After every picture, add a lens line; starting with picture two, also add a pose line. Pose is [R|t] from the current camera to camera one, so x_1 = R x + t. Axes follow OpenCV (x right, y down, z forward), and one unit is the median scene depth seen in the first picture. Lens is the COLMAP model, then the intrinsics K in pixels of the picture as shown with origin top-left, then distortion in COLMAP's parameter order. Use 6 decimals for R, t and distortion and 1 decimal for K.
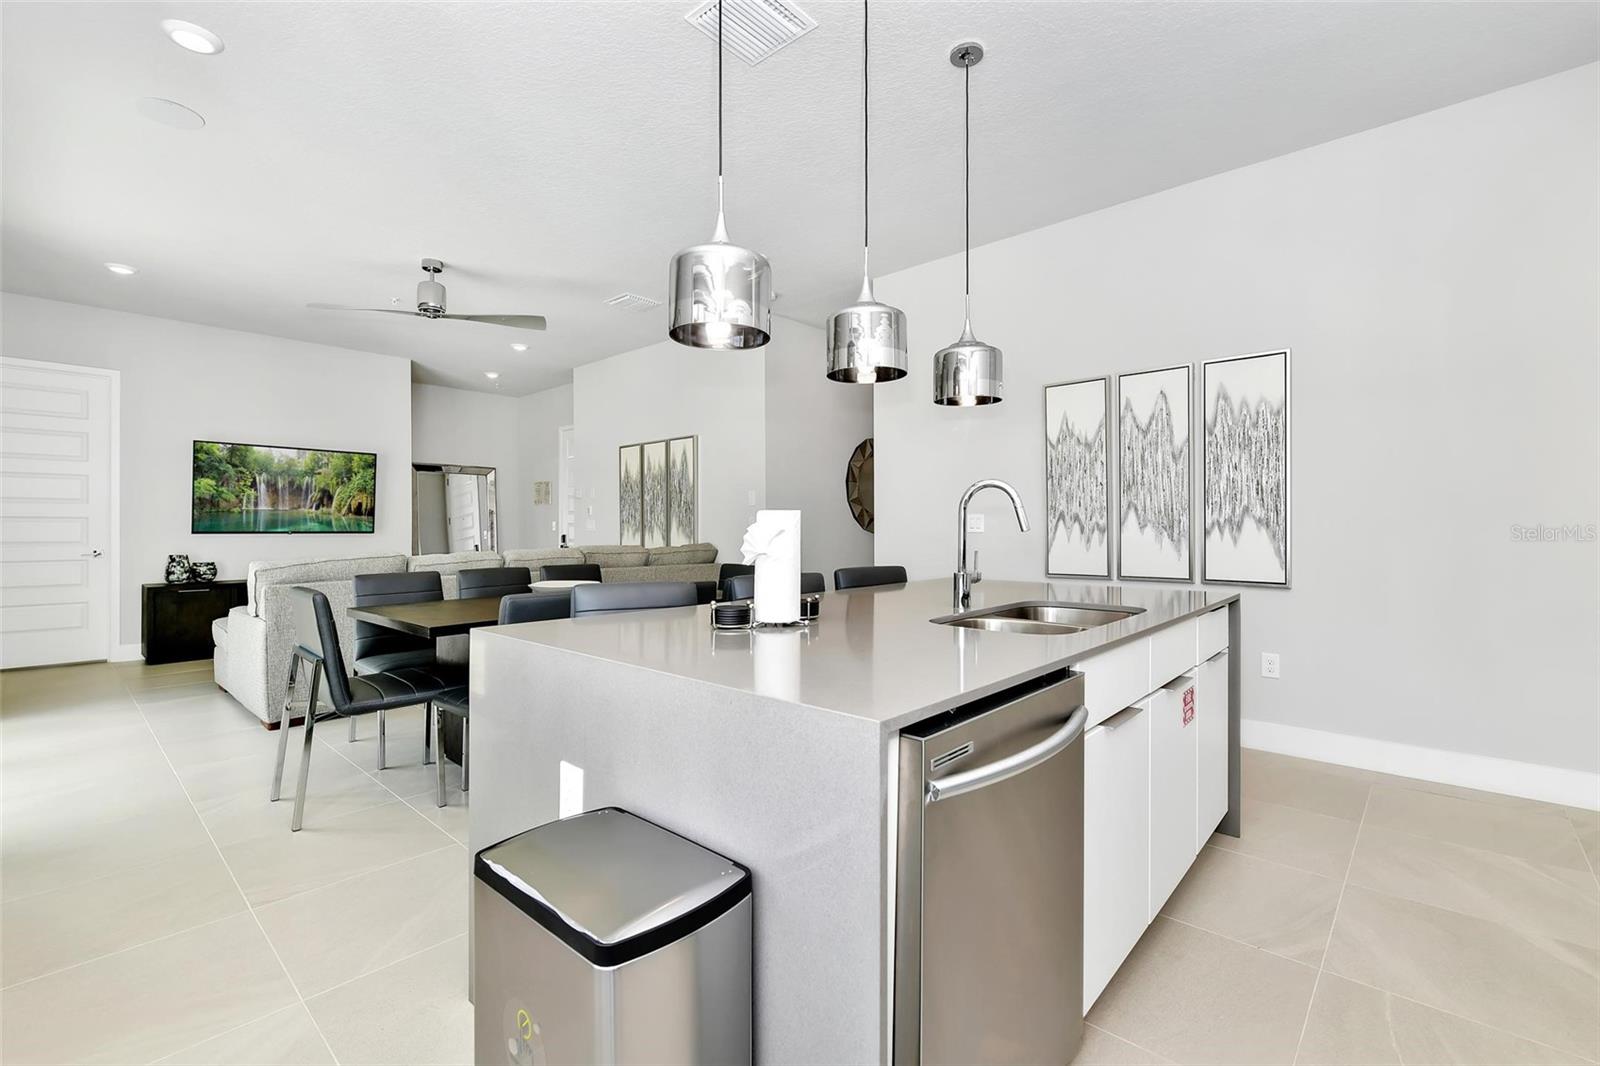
lens RADIAL K [[698.6, 0, 801.3], [0, 698.6, 516.4], [0, 0, 1]] dist [0.006527, -0.004270]
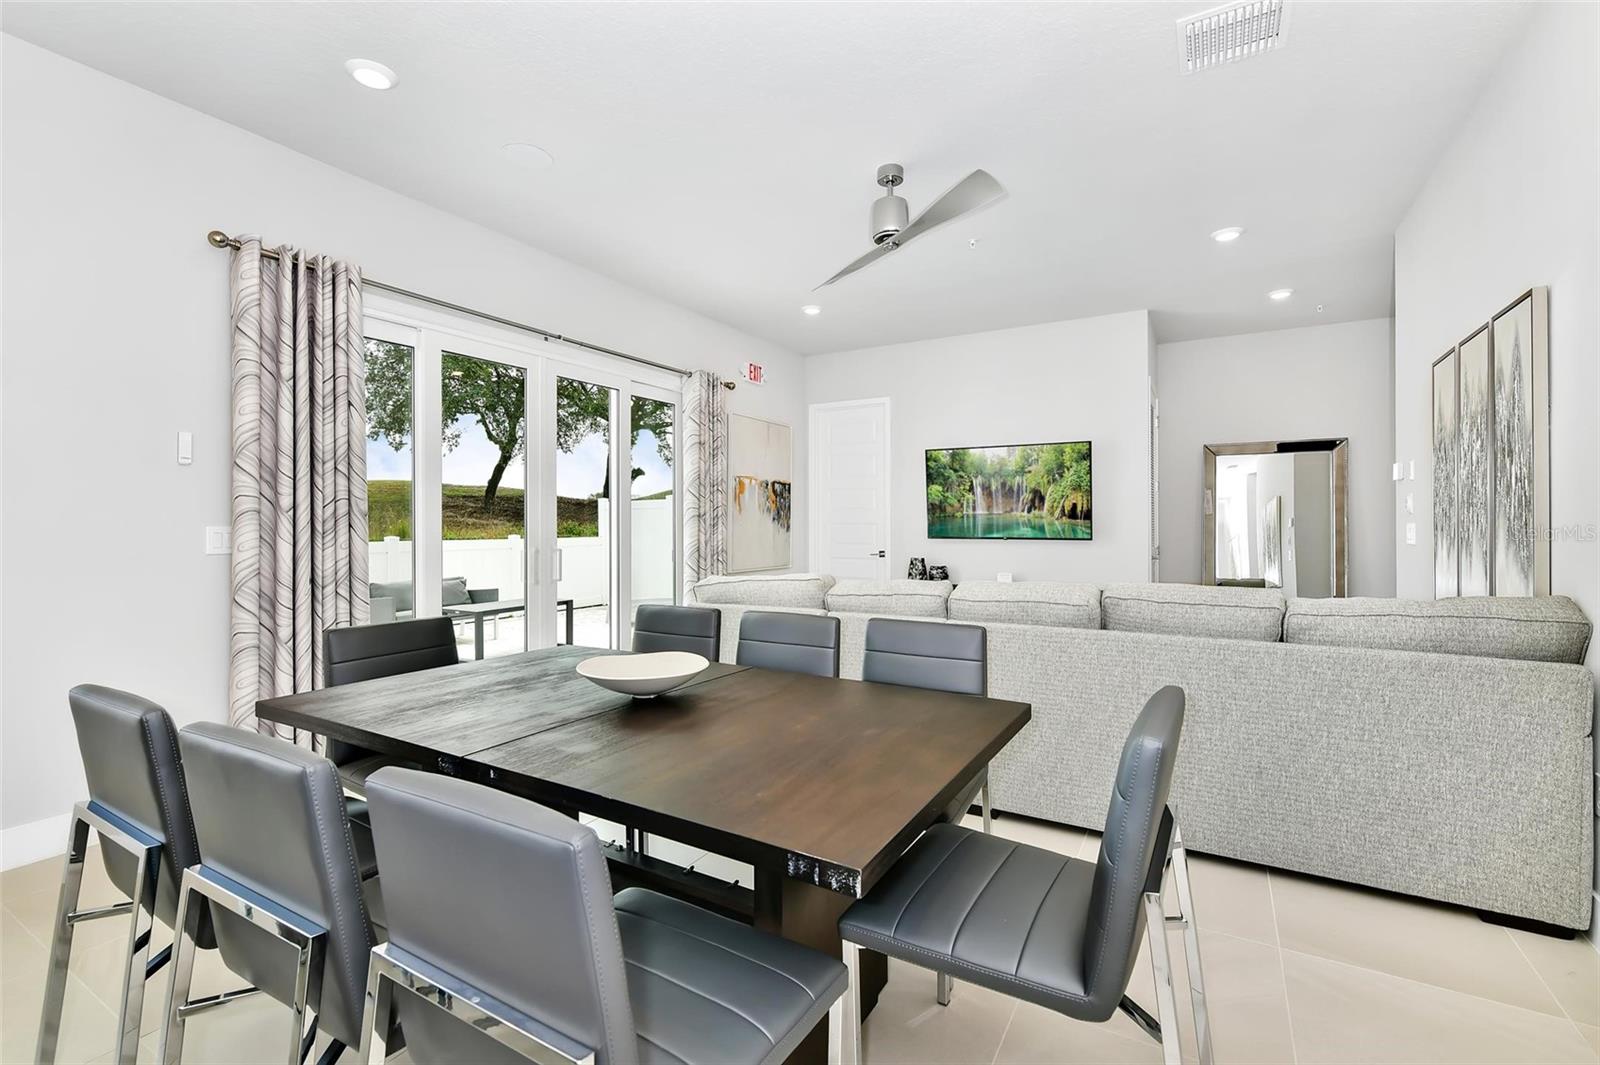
lens RADIAL K [[698.6, 0, 807.5], [0, 698.6, 530.3], [0, 0, 1]] dist [0.006527, -0.004270]
pose [[0.213521, 0.011444, -0.976872, 0.115078], [0.017373, 0.999729, 0.015509, -0.006208], [0.976784, -0.020282, 0.213264, 0.552789]]
